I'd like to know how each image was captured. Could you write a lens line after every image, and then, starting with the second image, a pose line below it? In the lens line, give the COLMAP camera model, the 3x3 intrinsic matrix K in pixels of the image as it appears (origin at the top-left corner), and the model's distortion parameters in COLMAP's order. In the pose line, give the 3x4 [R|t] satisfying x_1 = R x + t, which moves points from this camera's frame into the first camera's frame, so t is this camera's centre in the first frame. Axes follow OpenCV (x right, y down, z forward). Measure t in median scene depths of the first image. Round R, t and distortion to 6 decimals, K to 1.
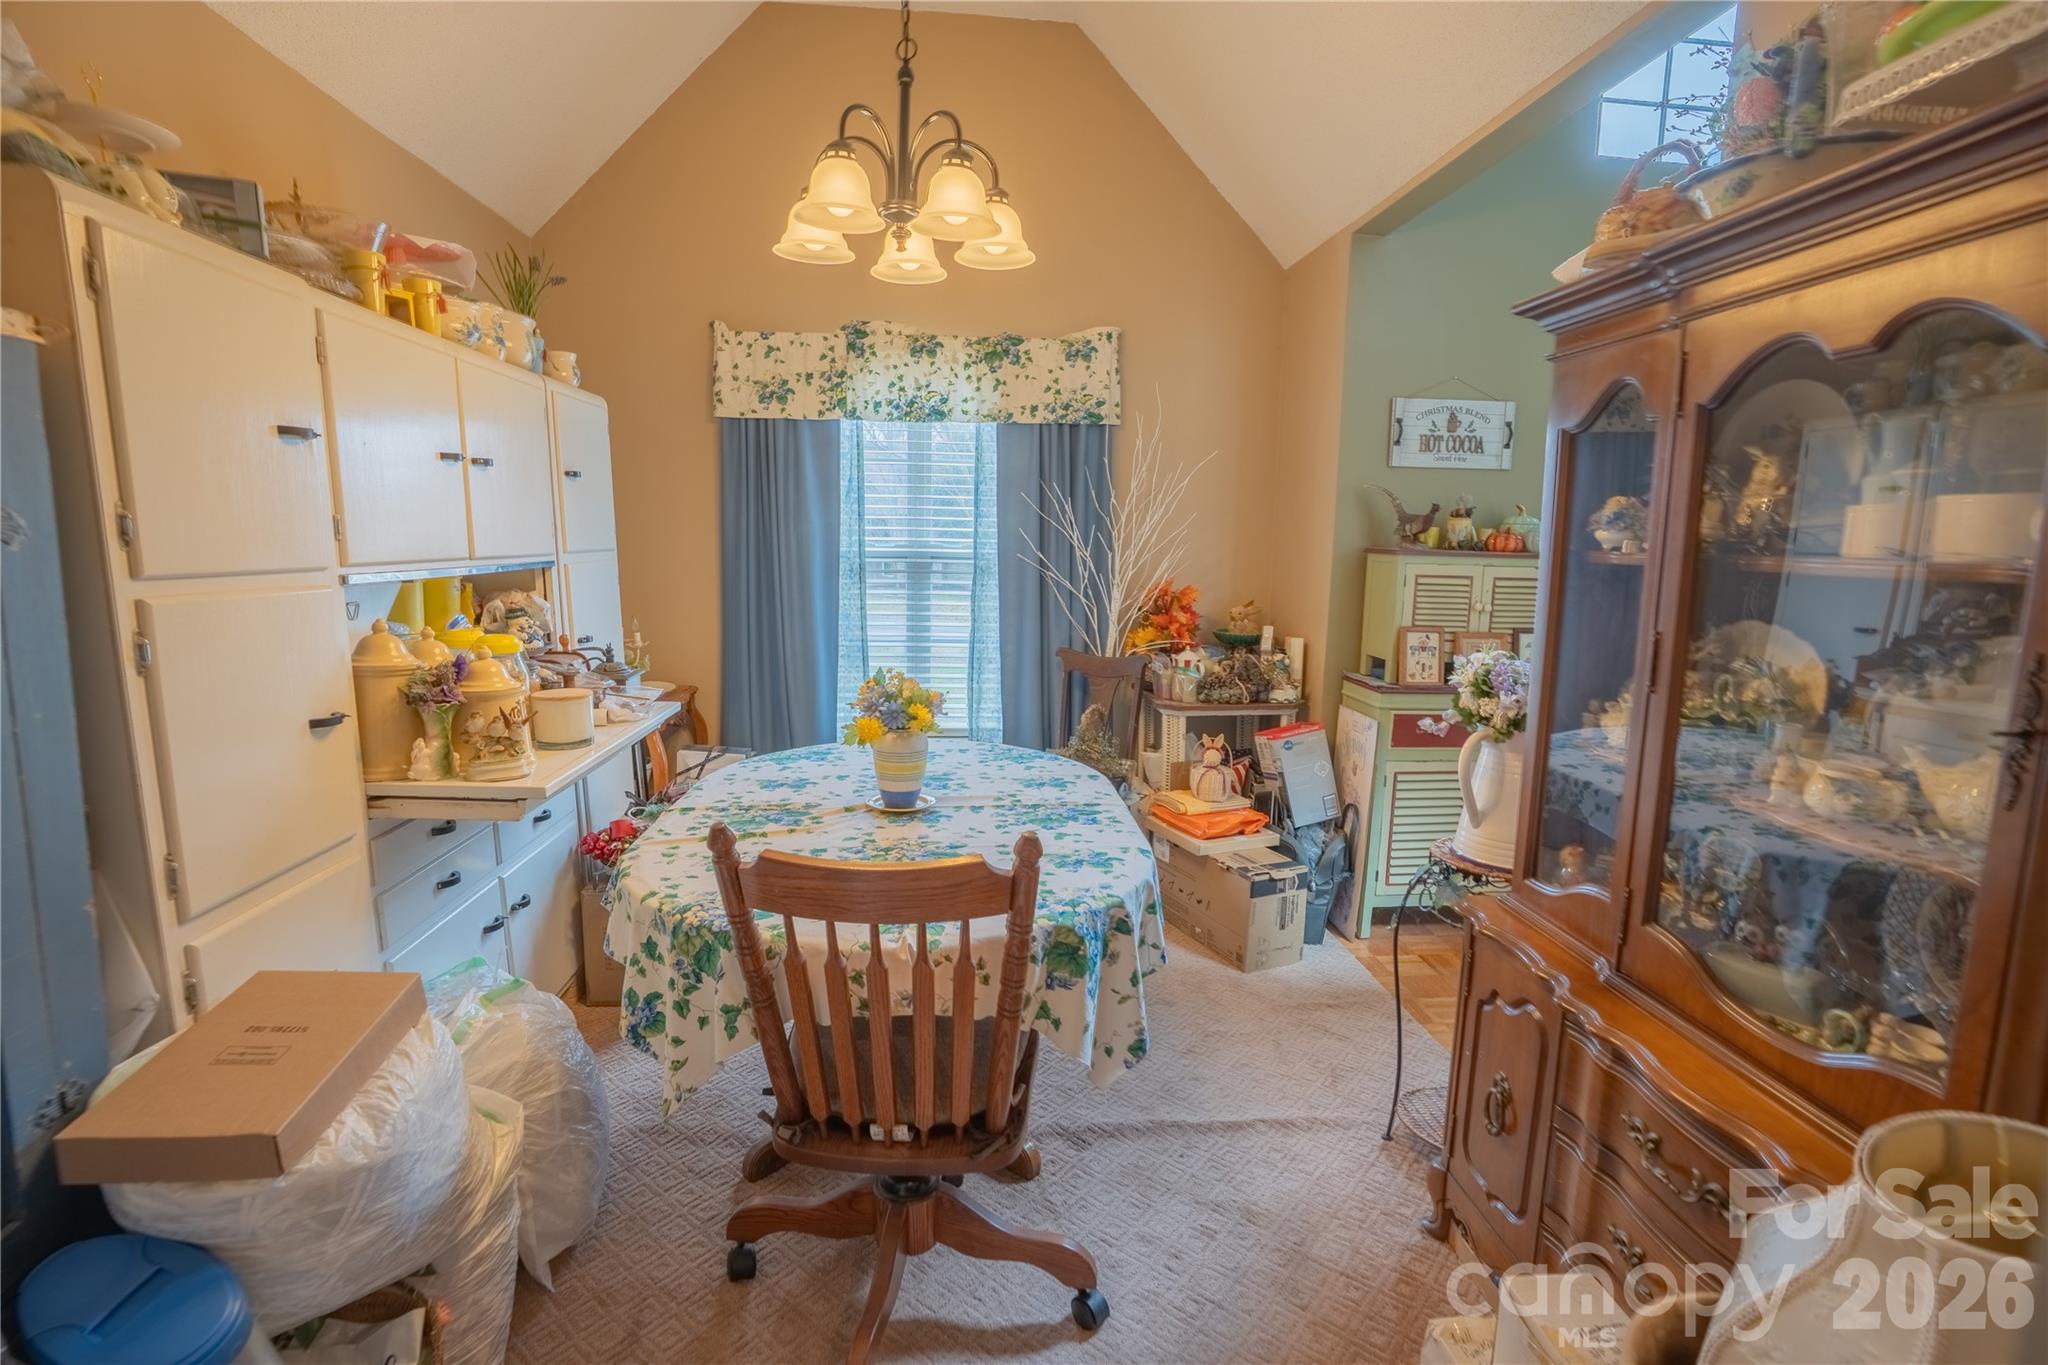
lens RADIAL K [[926.2, 0, 1024.0], [0, 926.2, 682.5], [0, 0, 1]] dist [-0.075998, -0.000348]
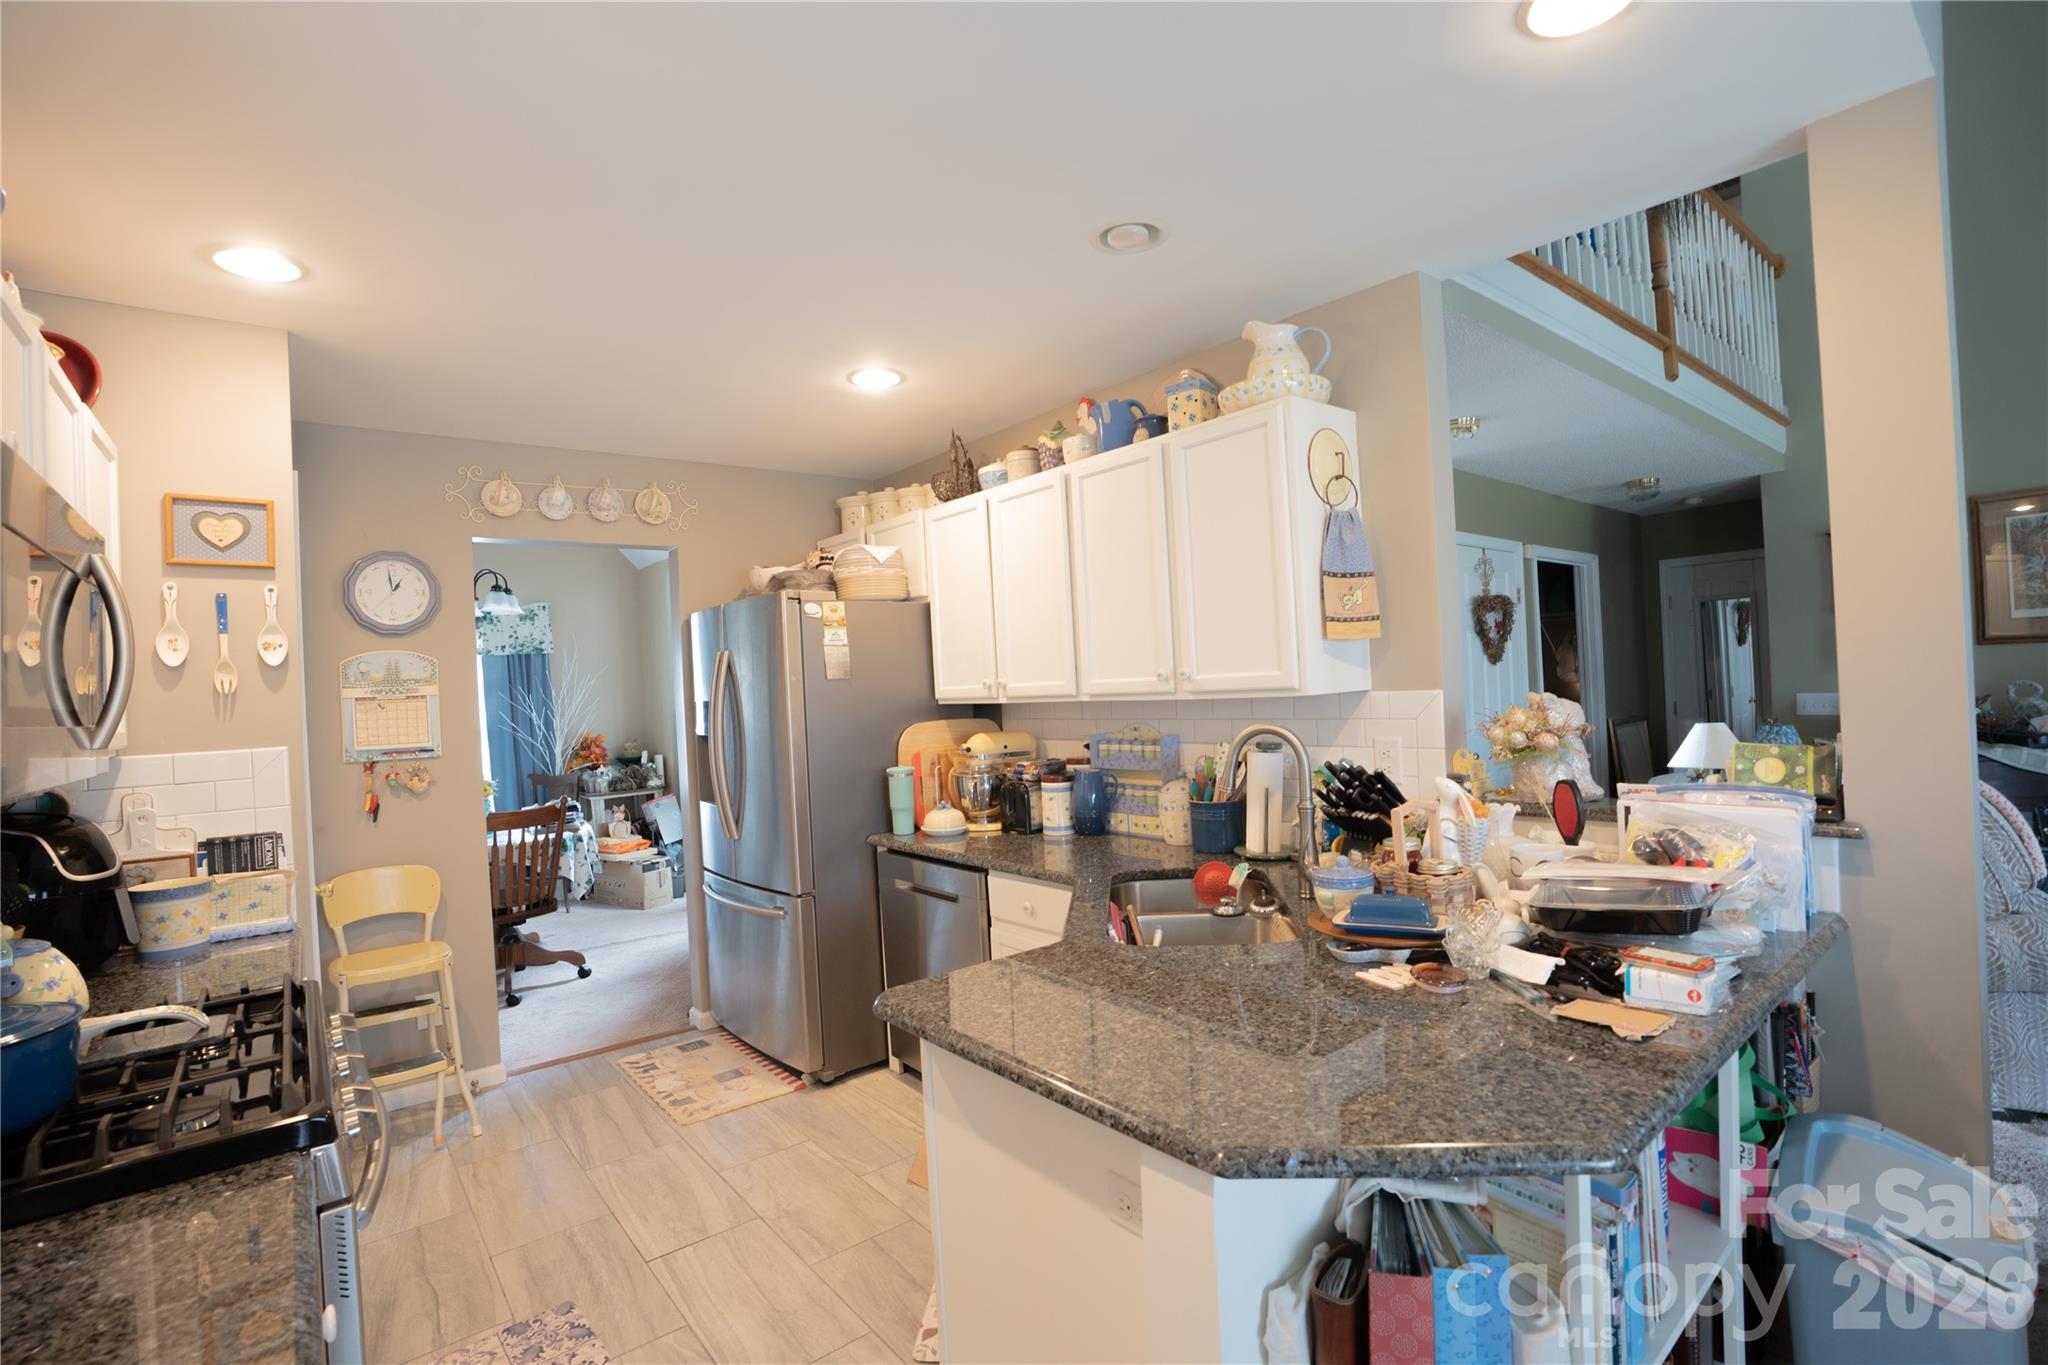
lens RADIAL K [[926.2, 0, 1024.0], [0, 926.2, 682.5], [0, 0, 1]] dist [-0.075998, -0.000348]
pose [[0.824763, -0.062507, 0.562014, -0.159582], [0.155572, 0.980601, -0.119242, 0.163259], [-0.543658, 0.185780, 0.818488, -1.114782]]
